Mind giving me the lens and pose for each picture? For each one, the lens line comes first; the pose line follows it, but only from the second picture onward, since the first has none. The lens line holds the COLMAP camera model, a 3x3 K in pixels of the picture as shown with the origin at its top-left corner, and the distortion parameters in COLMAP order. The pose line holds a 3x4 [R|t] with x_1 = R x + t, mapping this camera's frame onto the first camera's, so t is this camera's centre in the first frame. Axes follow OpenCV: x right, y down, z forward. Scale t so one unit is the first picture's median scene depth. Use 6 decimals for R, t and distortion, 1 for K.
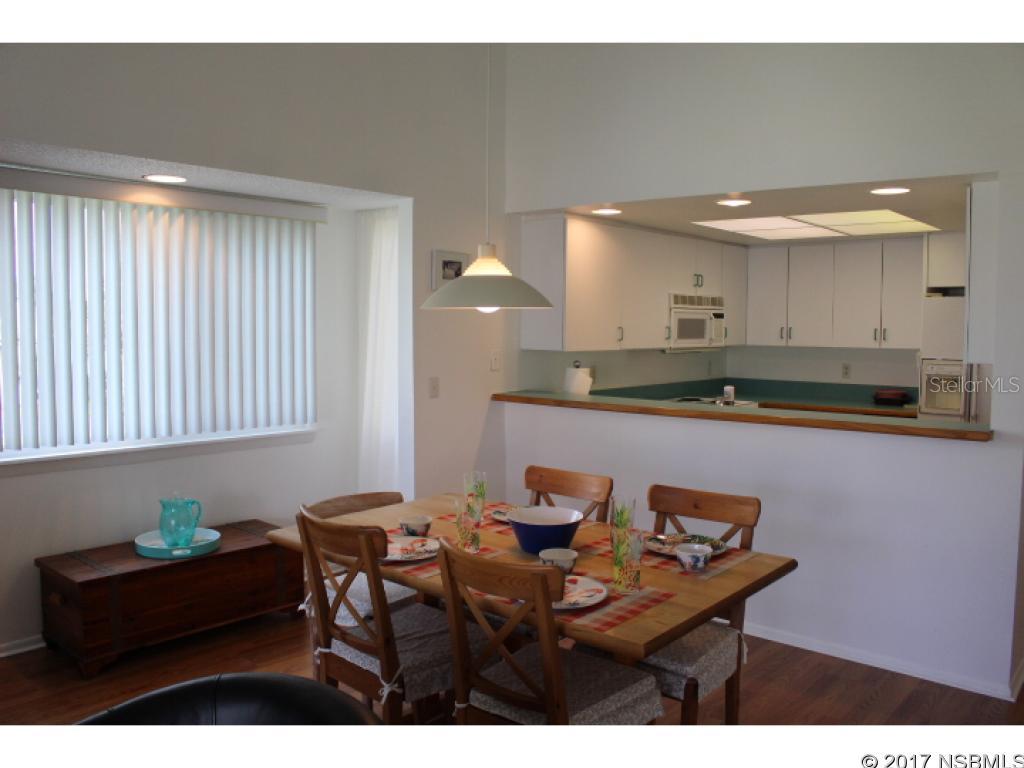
lens RADIAL K [[854.4, 0, 512.0], [0, 854.4, 384.0], [0, 0, 1]] dist [-0.152118, 0.125749]
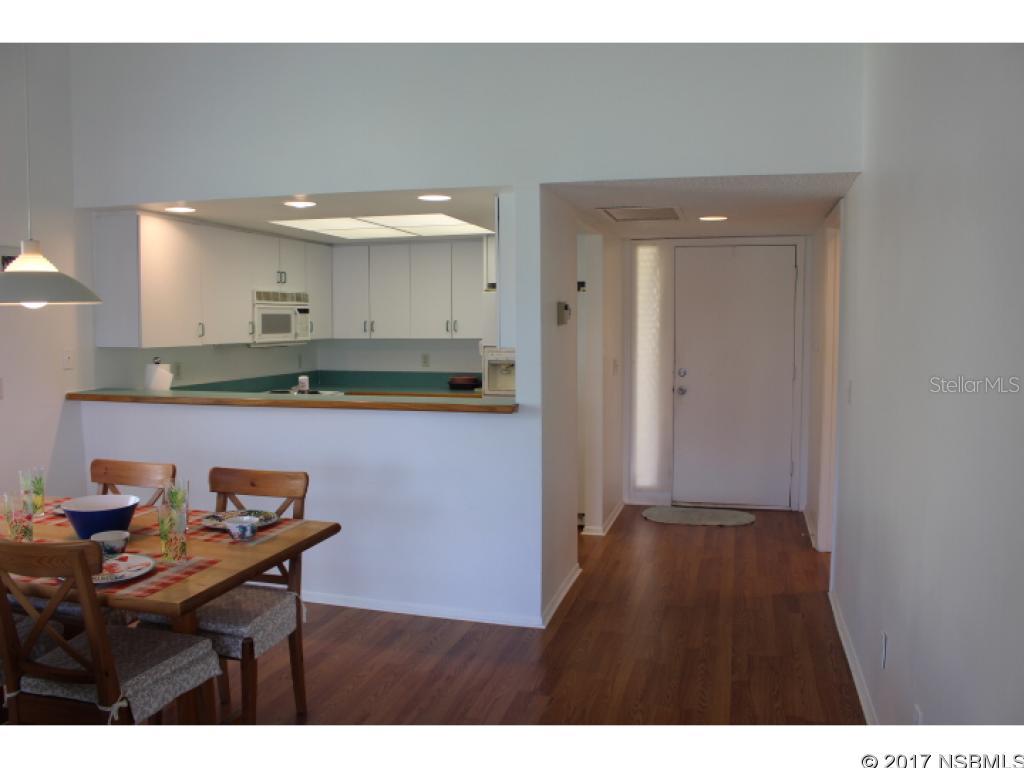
lens RADIAL K [[854.4, 0, 512.0], [0, 854.4, 384.0], [0, 0, 1]] dist [-0.152118, 0.125749]
pose [[0.904964, -0.038356, 0.423756, 0.045650], [0.037174, 0.999248, 0.011059, 0.011223], [-0.423861, 0.005744, 0.905709, -0.083257]]
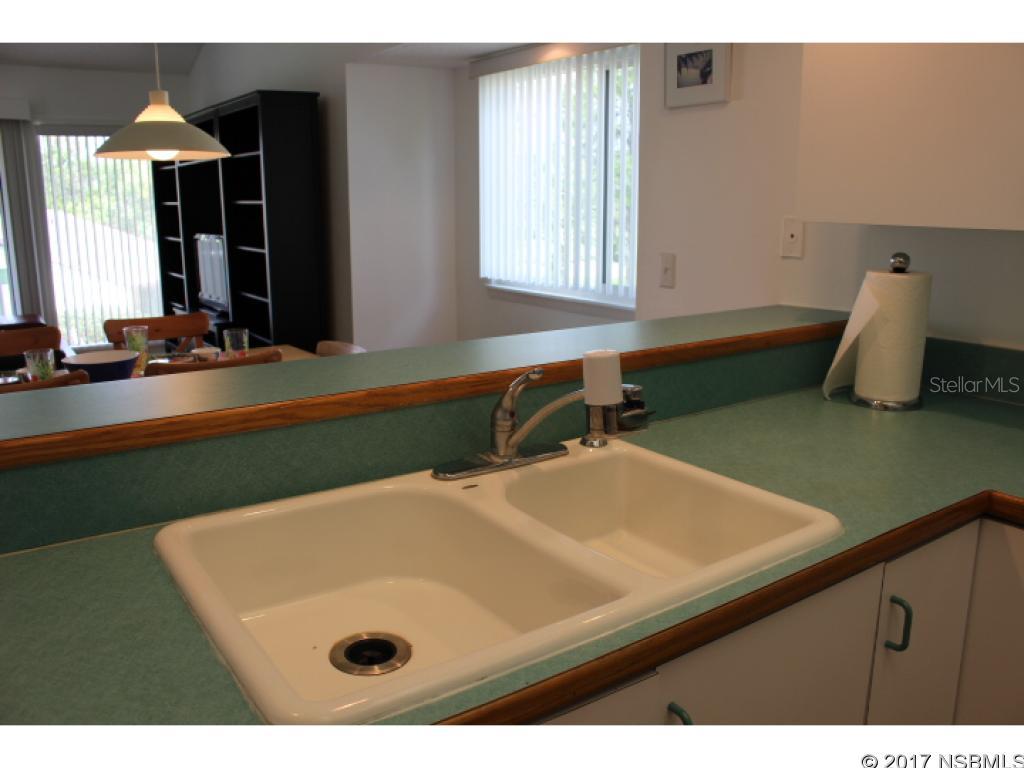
lens RADIAL K [[854.4, 0, 512.0], [0, 854.4, 384.0], [0, 0, 1]] dist [-0.152118, 0.125749]
pose [[-0.238209, 0.195042, -0.951428, 0.571415], [-0.071231, 0.973481, 0.217397, -0.046861], [0.968598, 0.119557, -0.217999, 1.130224]]
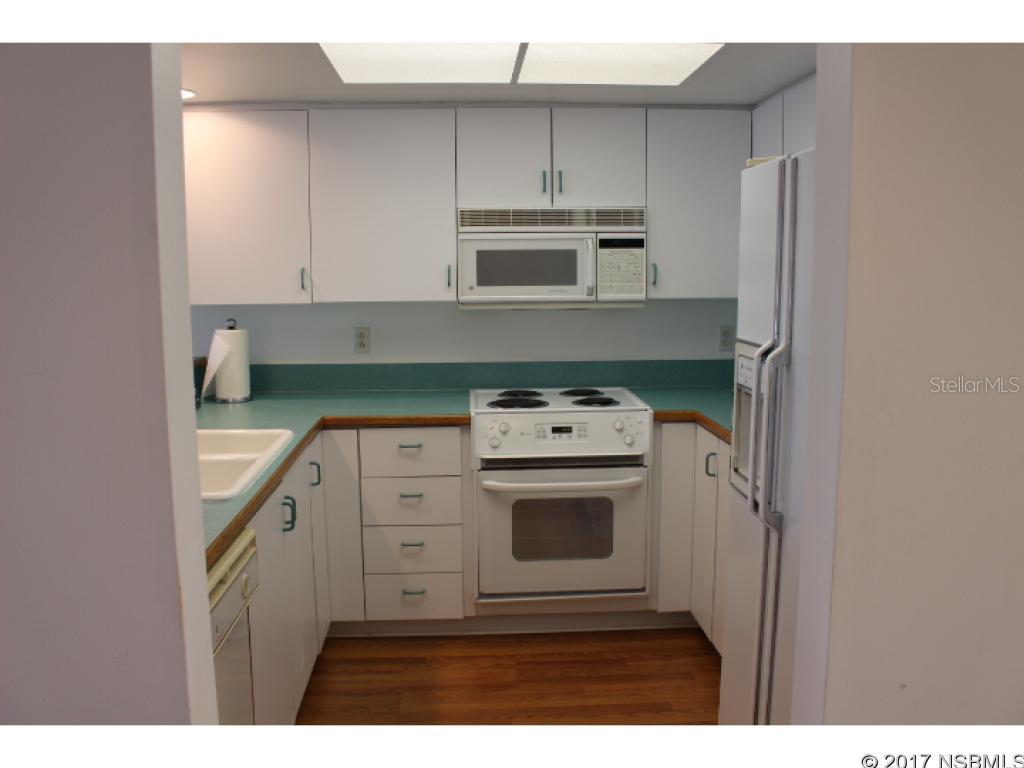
lens RADIAL K [[854.4, 0, 512.0], [0, 854.4, 384.0], [0, 0, 1]] dist [-0.152118, 0.125749]
pose [[0.694186, 0.091986, -0.713894, 0.880326], [-0.041405, 0.995262, 0.087978, -0.053640], [0.718604, -0.031514, 0.694705, 0.847948]]
